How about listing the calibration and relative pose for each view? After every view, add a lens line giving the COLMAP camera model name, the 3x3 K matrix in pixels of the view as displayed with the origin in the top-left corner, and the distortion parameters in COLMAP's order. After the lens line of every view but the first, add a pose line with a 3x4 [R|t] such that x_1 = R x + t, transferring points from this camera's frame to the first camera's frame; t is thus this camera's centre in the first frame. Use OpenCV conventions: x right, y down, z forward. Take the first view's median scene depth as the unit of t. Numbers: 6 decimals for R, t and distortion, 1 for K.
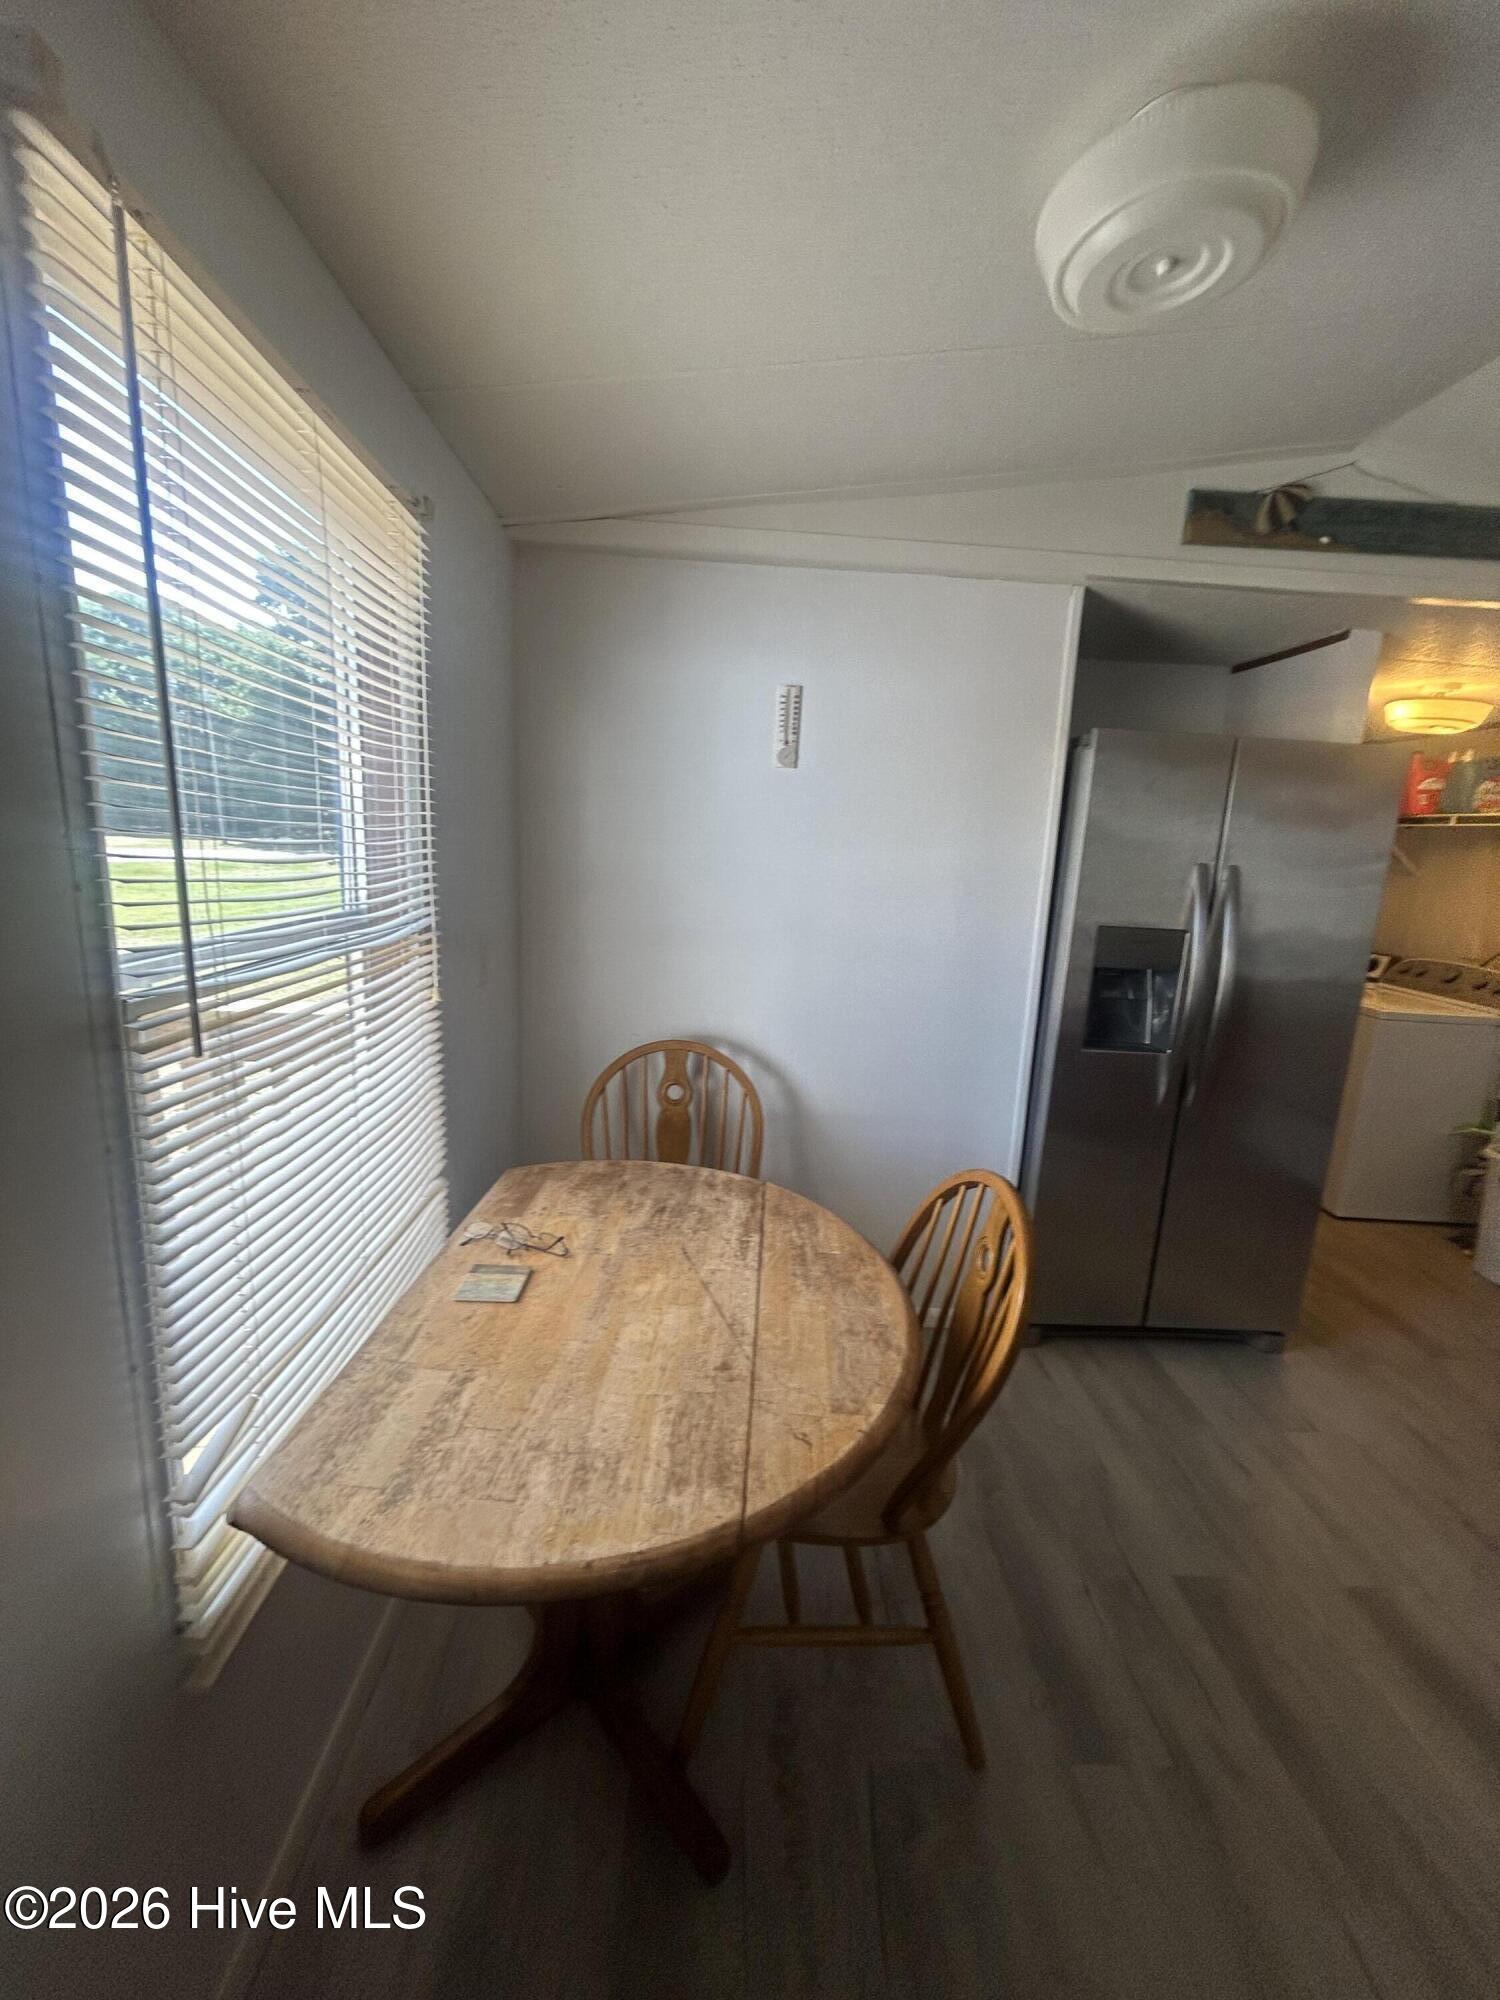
lens RADIAL K [[810.9, 0, 755.2], [0, 810.9, 1003.0], [0, 0, 1]] dist [0.000809, -0.000570]
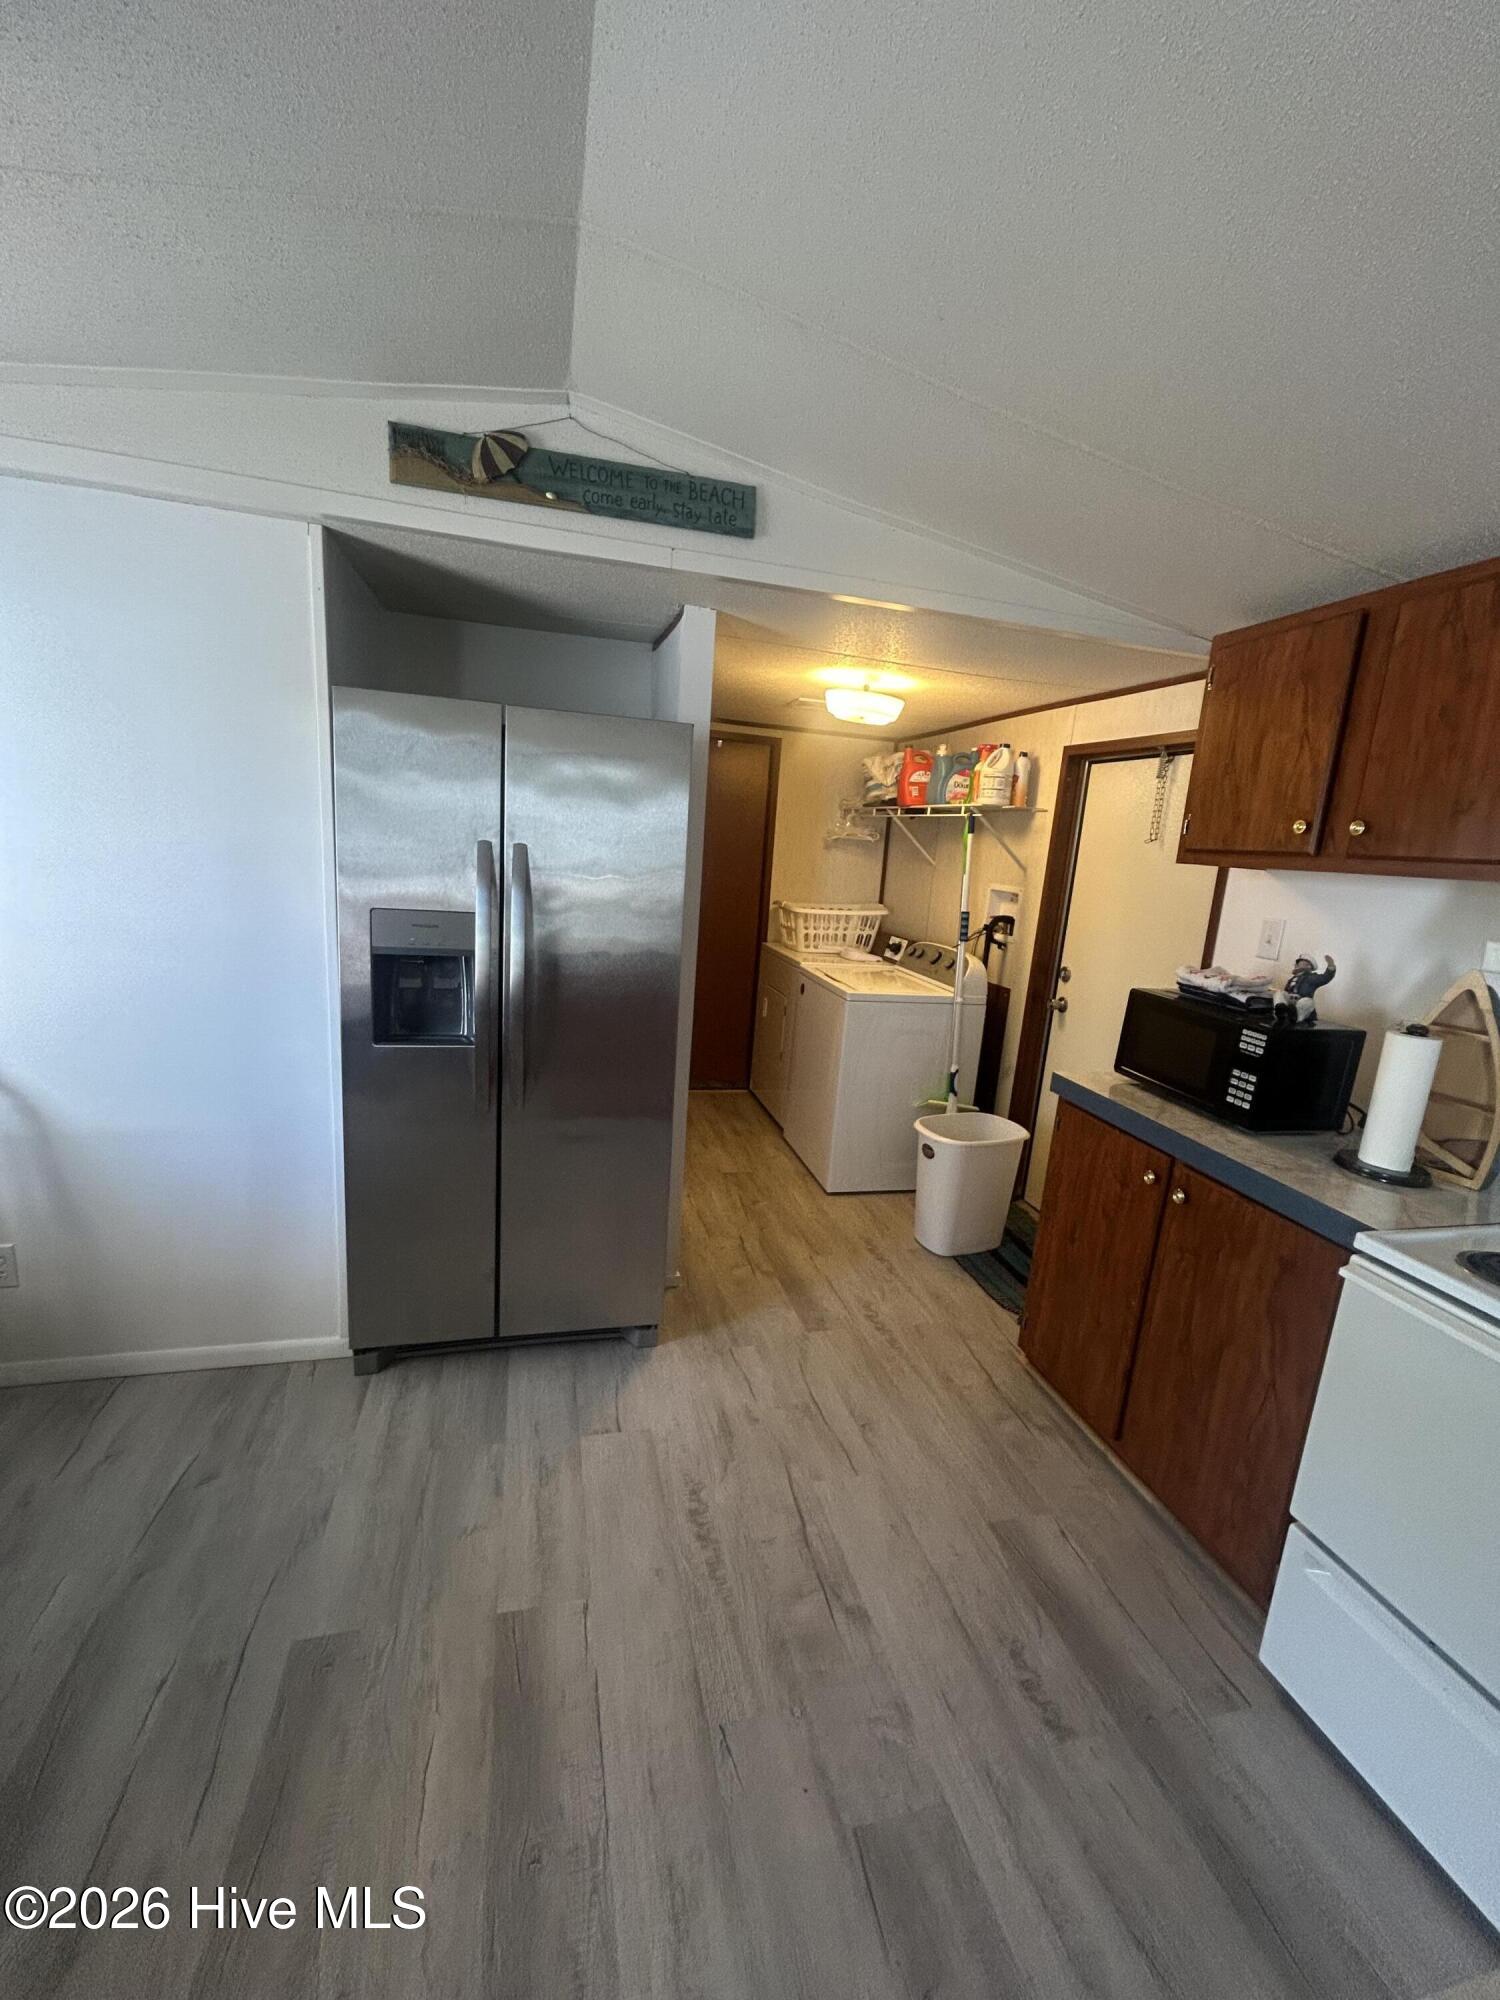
lens RADIAL K [[810.9, 0, 756.1], [0, 810.9, 1001.0], [0, 0, 1]] dist [0.000809, -0.000570]
pose [[0.974287, -0.028470, 0.223503, 0.643808], [0.026974, 0.999589, 0.009741, 0.011539], [-0.223689, -0.003461, 0.974654, 0.024395]]
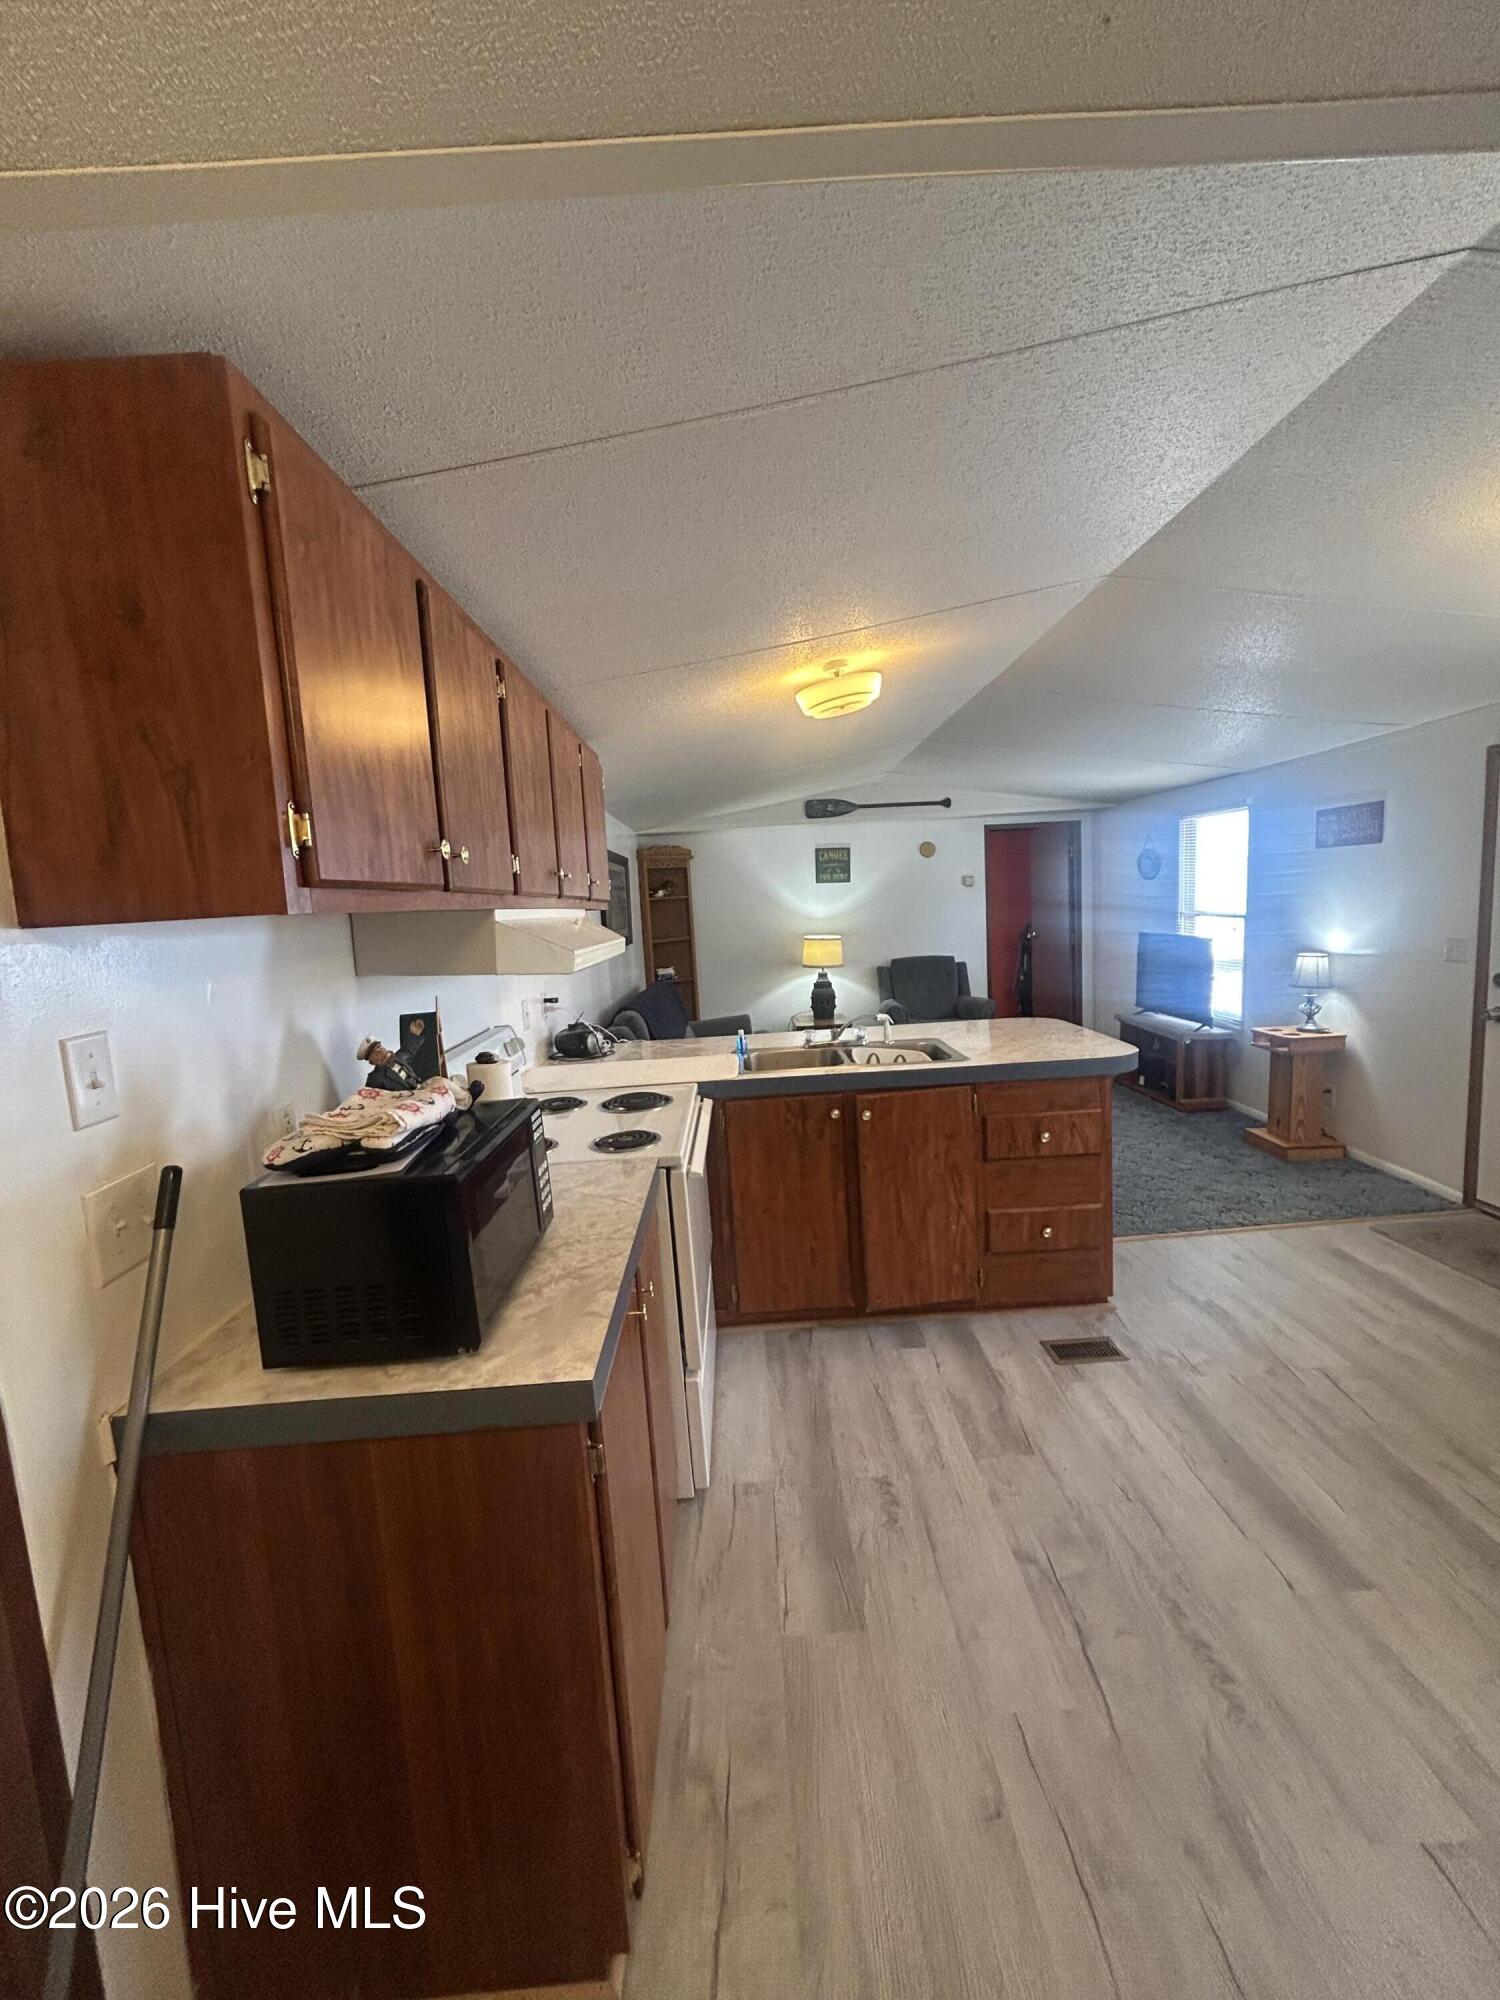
lens RADIAL K [[810.9, 0, 750.4], [0, 810.9, 1006.5], [0, 0, 1]] dist [0.000809, -0.000570]
pose [[-0.999781, -0.005611, 0.020141, 1.163283], [0.001224, 0.945948, 0.324317, -0.236845], [-0.020872, 0.324271, -0.945734, 1.363857]]
